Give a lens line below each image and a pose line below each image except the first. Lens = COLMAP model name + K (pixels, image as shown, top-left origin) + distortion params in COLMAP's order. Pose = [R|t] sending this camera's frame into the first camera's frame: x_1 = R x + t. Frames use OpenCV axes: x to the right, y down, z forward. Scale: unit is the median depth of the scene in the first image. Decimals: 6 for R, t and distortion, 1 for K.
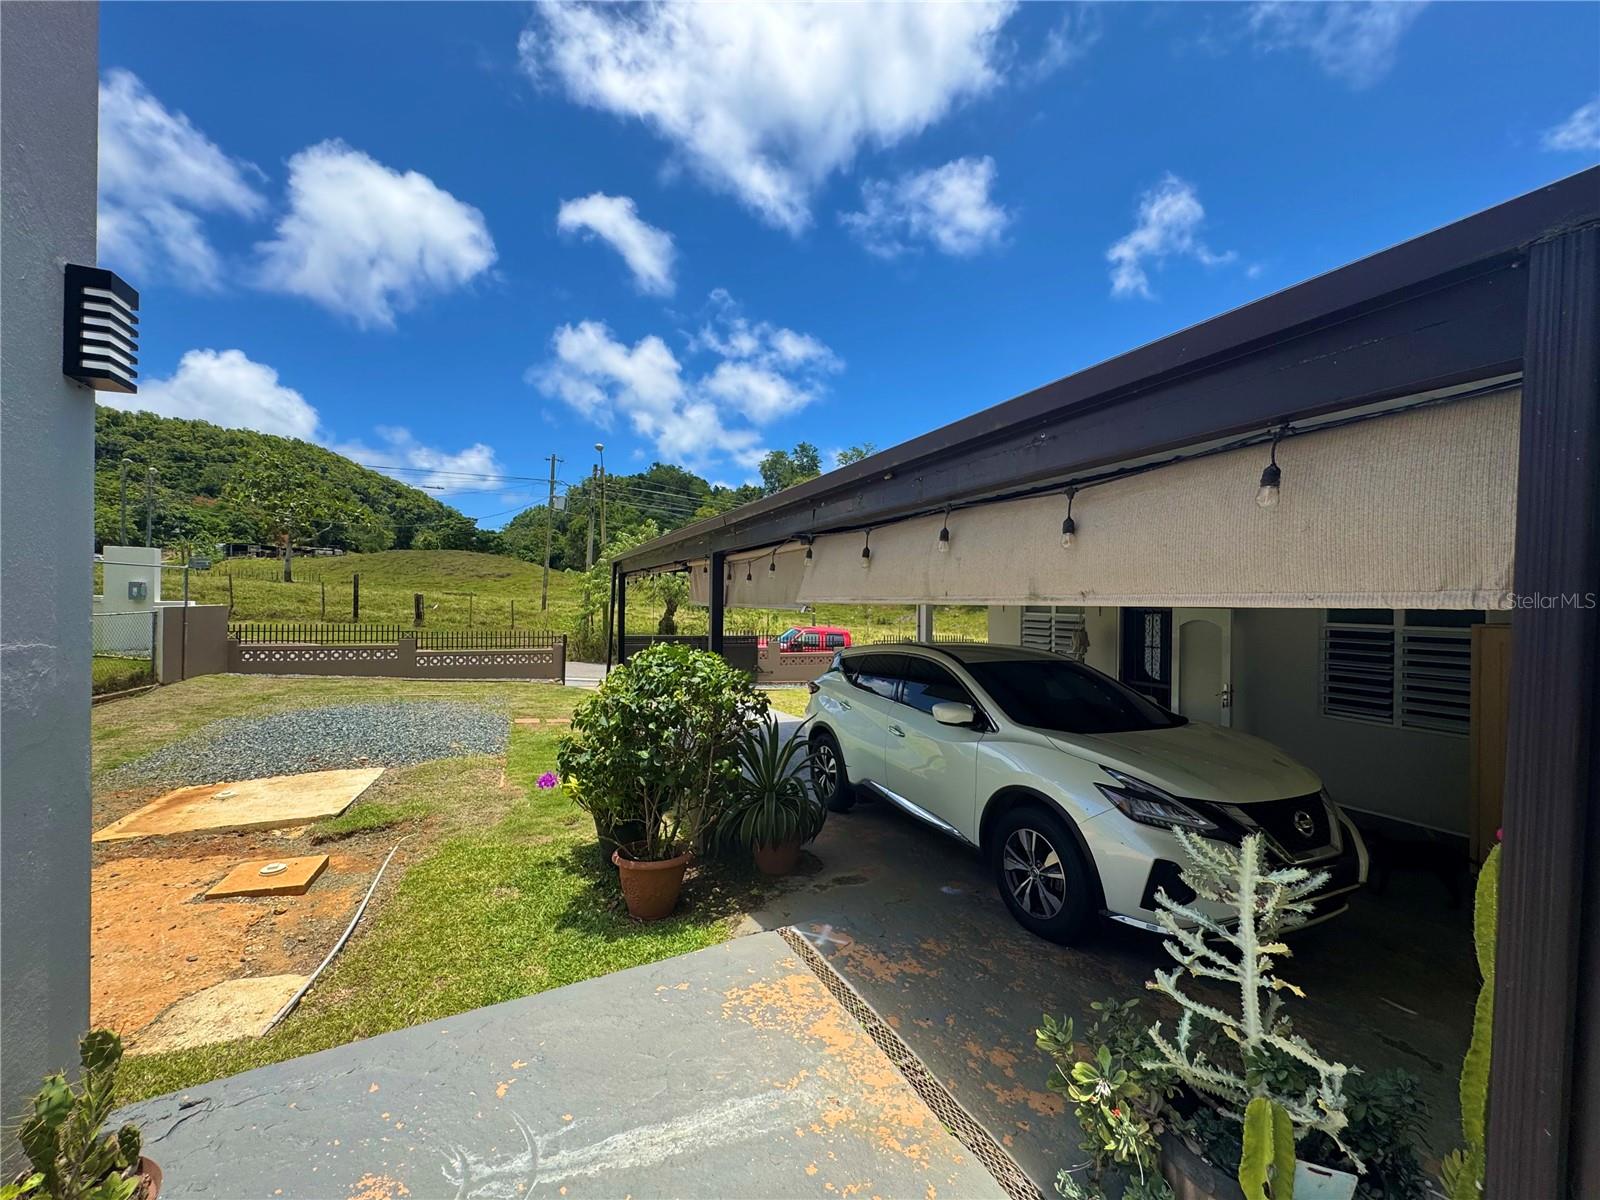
lens RADIAL K [[637.0, 0, 800.0], [0, 637.0, 600.0], [0, 0, 1]] dist [-0.004375, 0.000908]
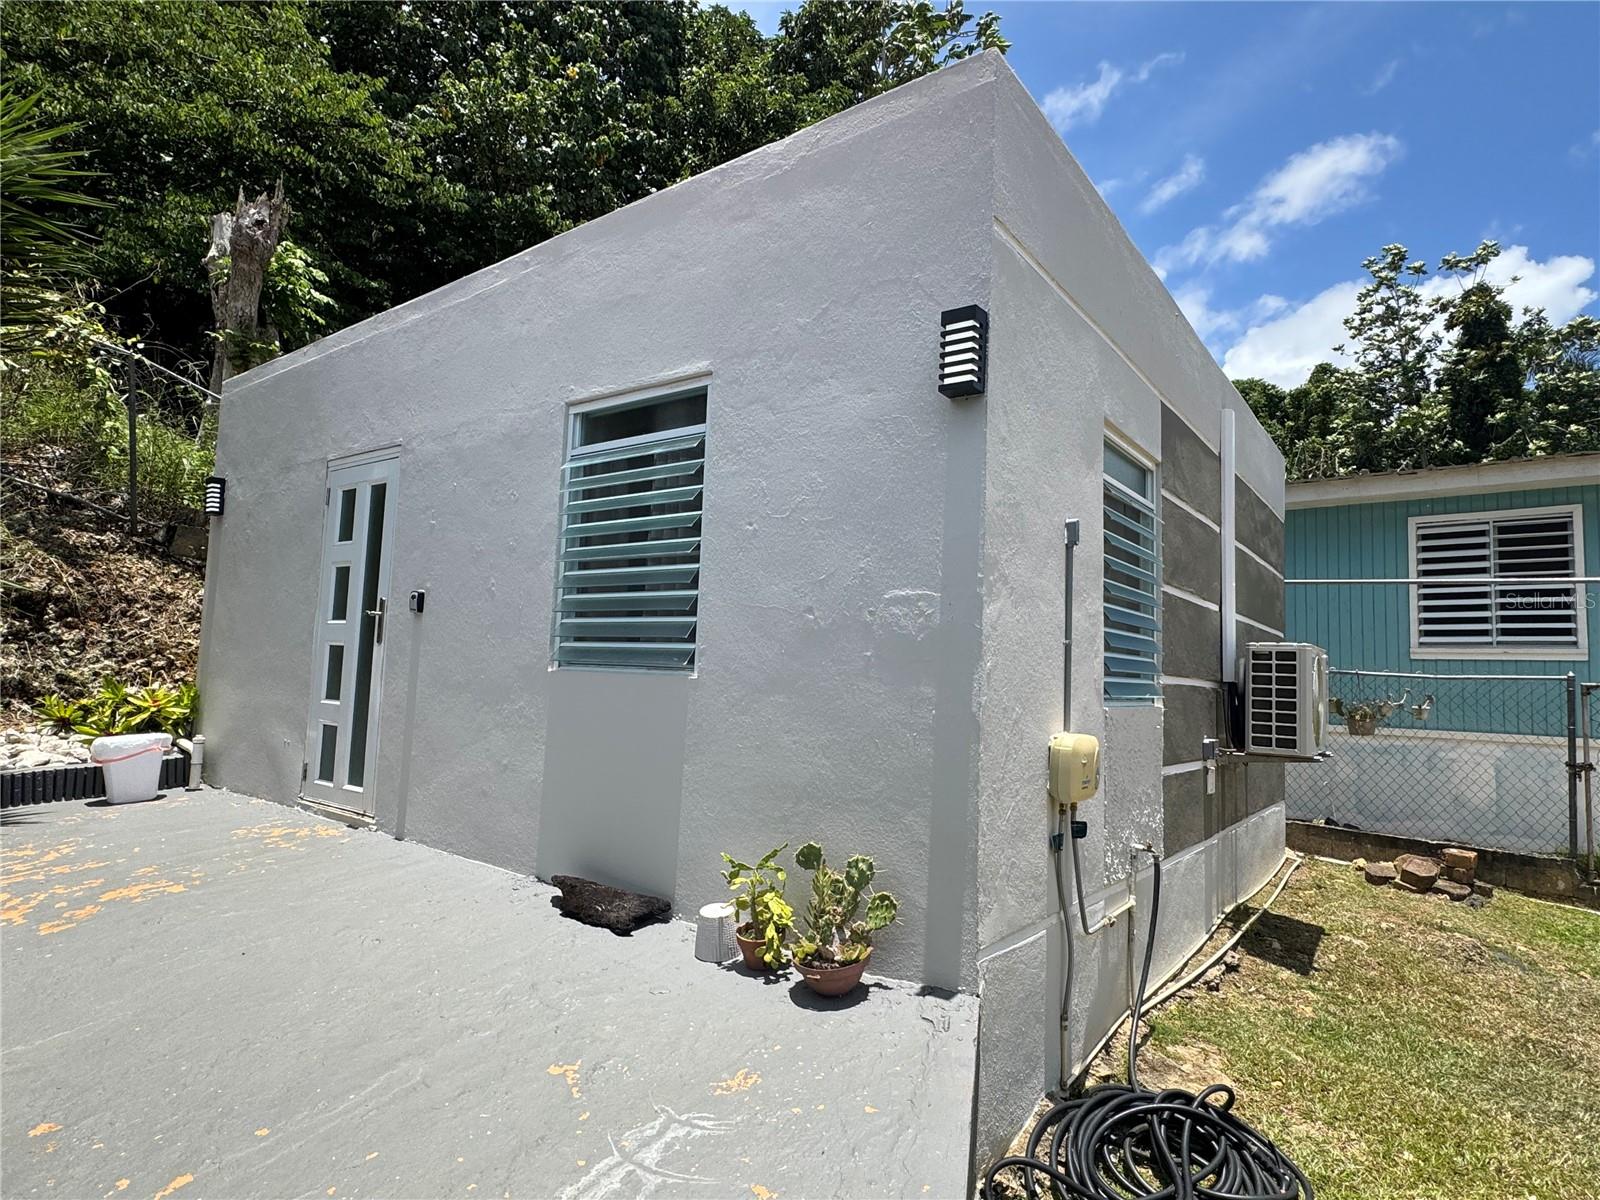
lens RADIAL K [[887.8, 0, 800.0], [0, 887.8, 600.0], [0, 0, 1]] dist [-0.000567, -0.000104]
pose [[-0.863038, -0.083871, -0.498128, 0.046598], [-0.049173, 0.995385, -0.082400, 0.231470], [0.502740, -0.046620, -0.863180, 2.228006]]
